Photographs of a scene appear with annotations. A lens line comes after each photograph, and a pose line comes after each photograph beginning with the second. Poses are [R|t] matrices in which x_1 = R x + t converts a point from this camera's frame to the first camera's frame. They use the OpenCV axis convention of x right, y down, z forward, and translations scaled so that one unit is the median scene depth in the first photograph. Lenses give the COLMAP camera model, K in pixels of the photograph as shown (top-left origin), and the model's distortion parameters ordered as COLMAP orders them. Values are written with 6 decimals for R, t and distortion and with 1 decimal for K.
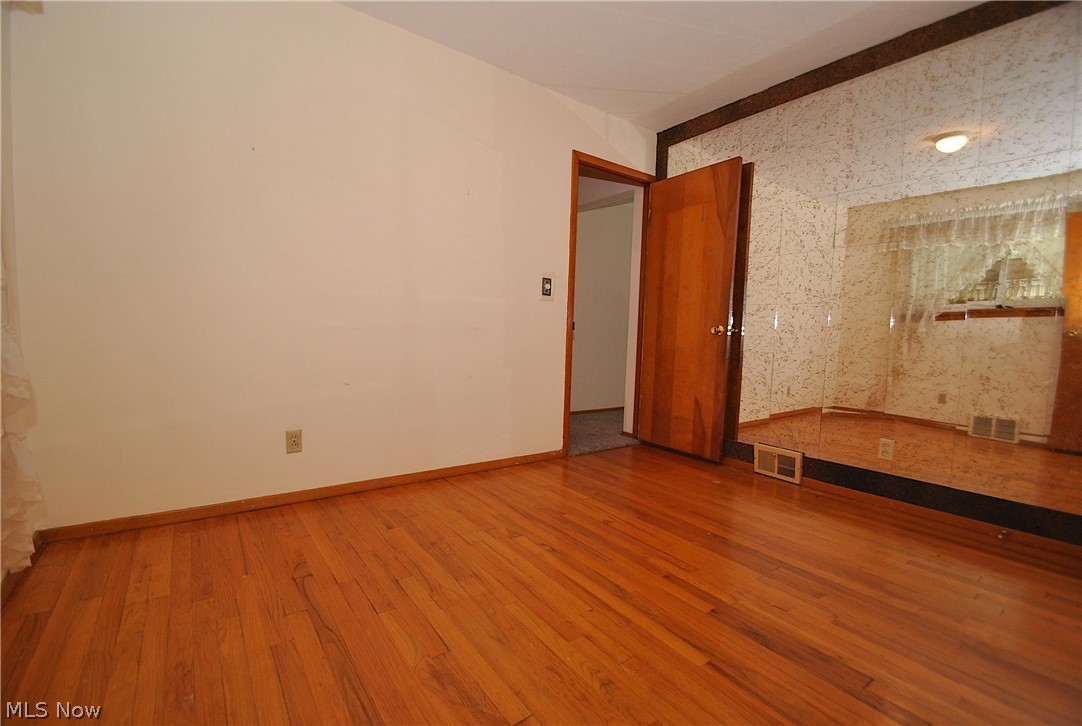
lens RADIAL K [[475.1, 0, 541.0], [0, 475.1, 363.0], [0, 0, 1]] dist [0.017706, -0.020638]
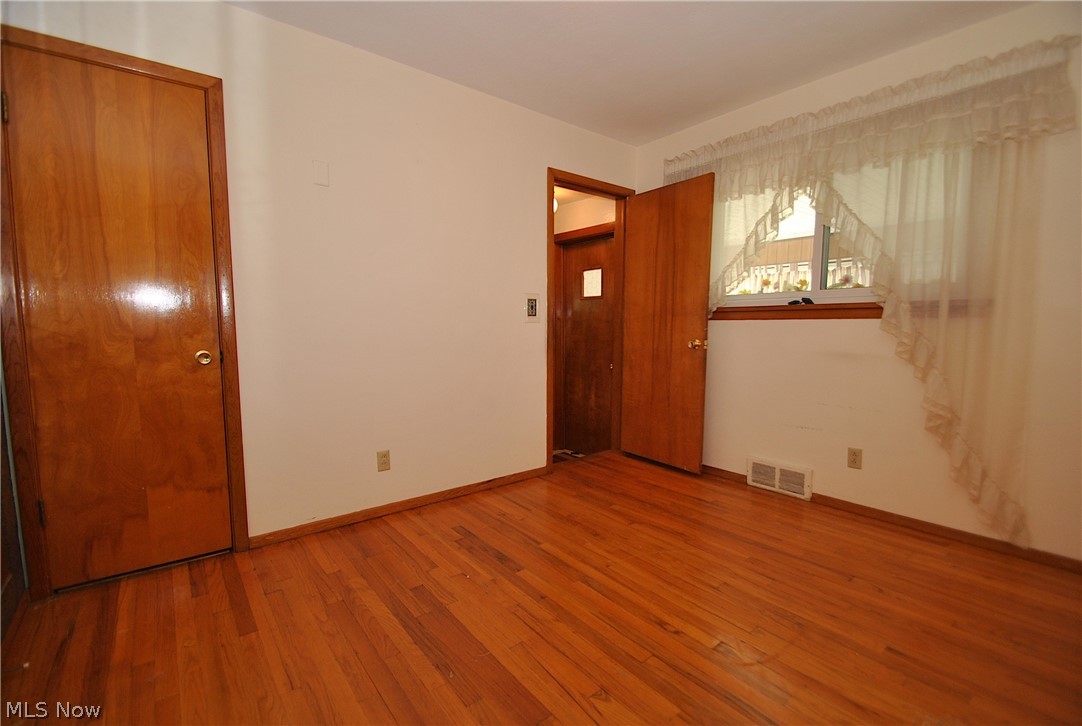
lens RADIAL K [[475.1, 0, 541.0], [0, 475.1, 363.0], [0, 0, 1]] dist [0.017706, -0.020638]
pose [[-0.998857, -0.023073, -0.041850, 0.367831], [-0.028915, 0.989032, 0.144842, -0.253736], [0.038049, 0.145887, -0.988569, 2.243096]]
